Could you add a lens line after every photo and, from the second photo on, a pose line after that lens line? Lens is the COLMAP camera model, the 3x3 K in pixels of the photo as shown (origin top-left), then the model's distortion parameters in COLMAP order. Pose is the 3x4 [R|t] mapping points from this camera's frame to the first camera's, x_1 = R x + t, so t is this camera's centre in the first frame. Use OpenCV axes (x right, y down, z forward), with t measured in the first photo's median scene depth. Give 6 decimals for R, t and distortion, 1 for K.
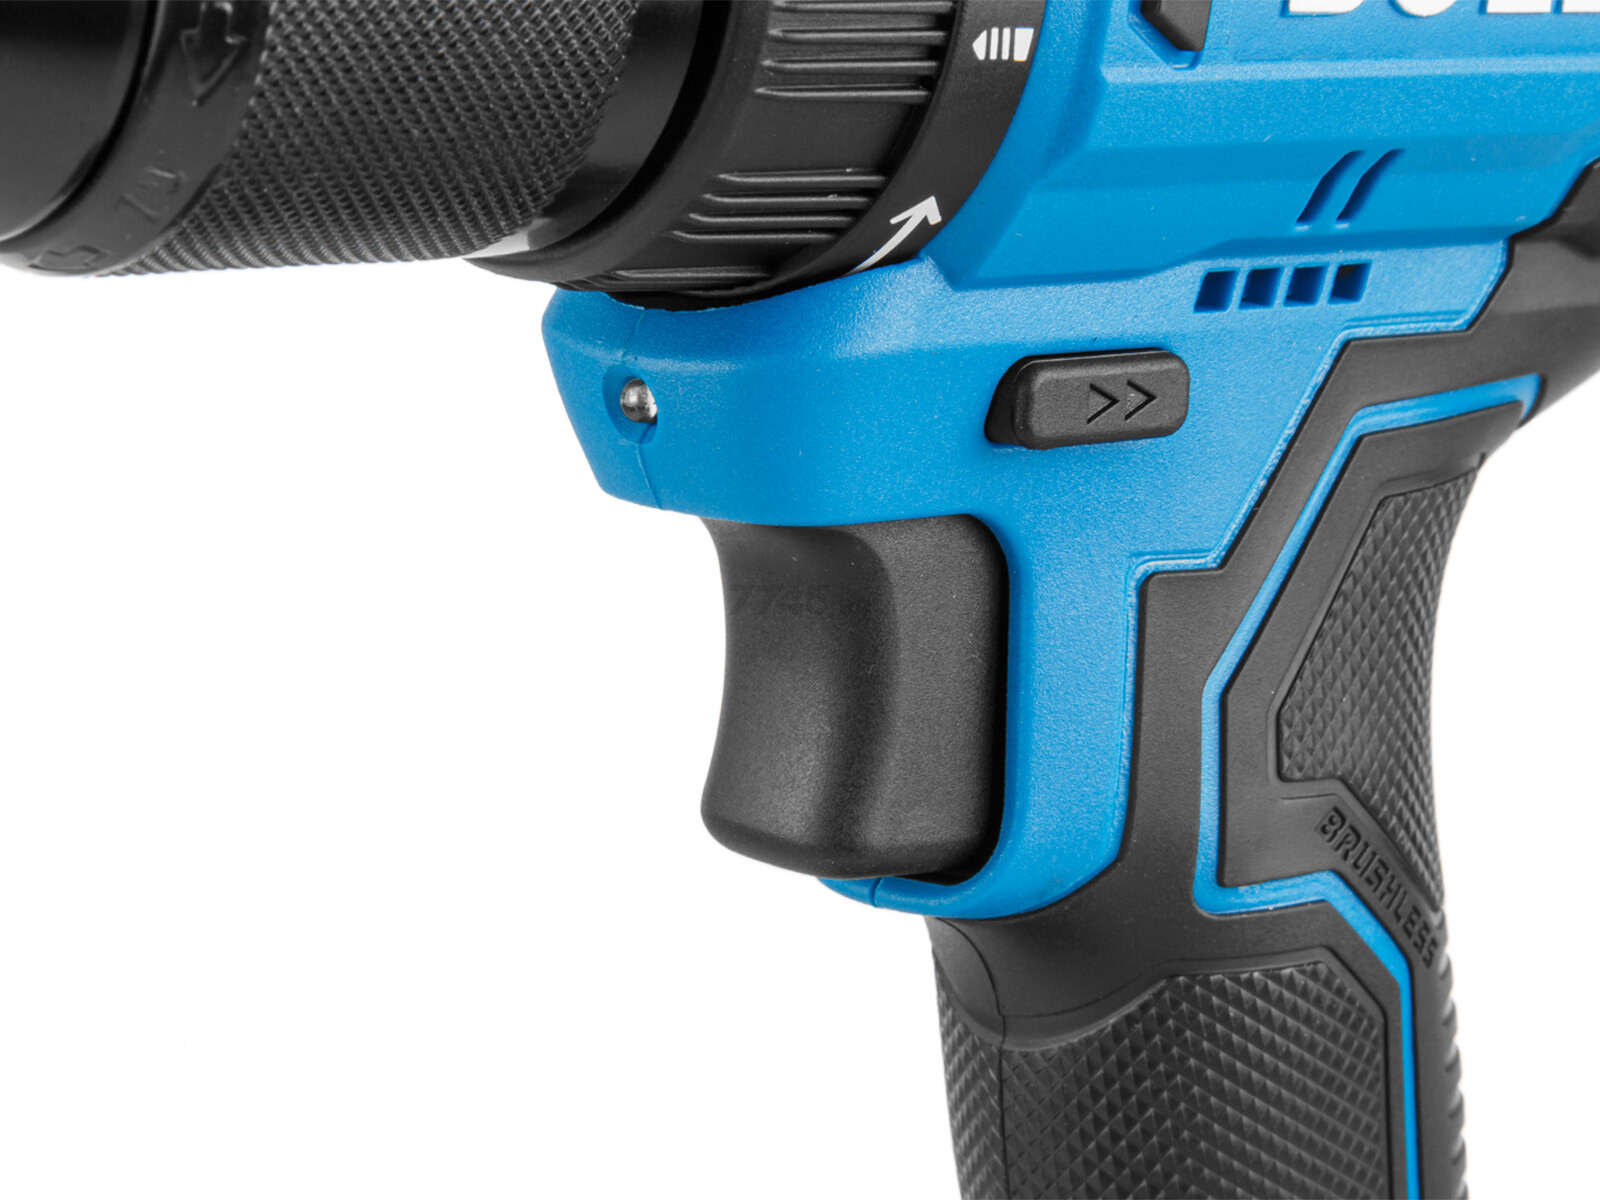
lens RADIAL K [[5967.2, 0, 800.0], [0, 5967.2, 600.0], [0, 0, 1]] dist [-0.007122, 2.624337]
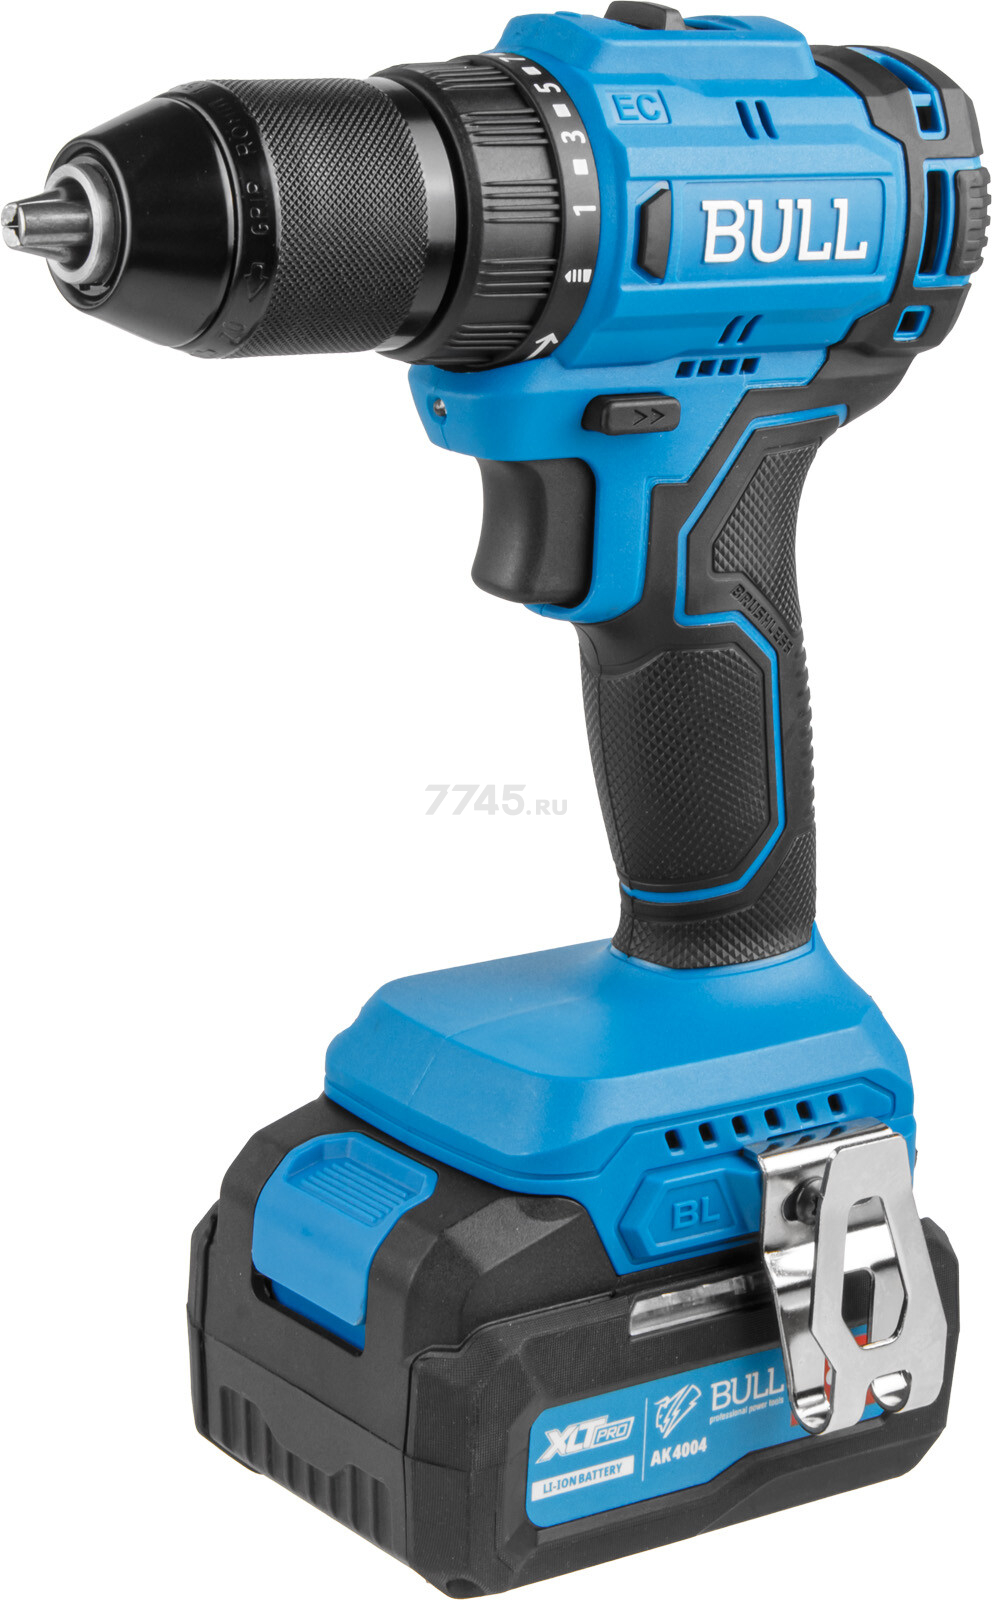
lens RADIAL K [[4824.6, 0, 496.0], [0, 4824.6, 800.0], [0, 0, 1]] dist [0.001175, -0.658559]
pose [[0.992600, 0.048840, -0.111173, 0.221618], [-0.039764, 0.995802, 0.082442, -0.036245], [0.114733, -0.077411, 0.990376, -0.978036]]
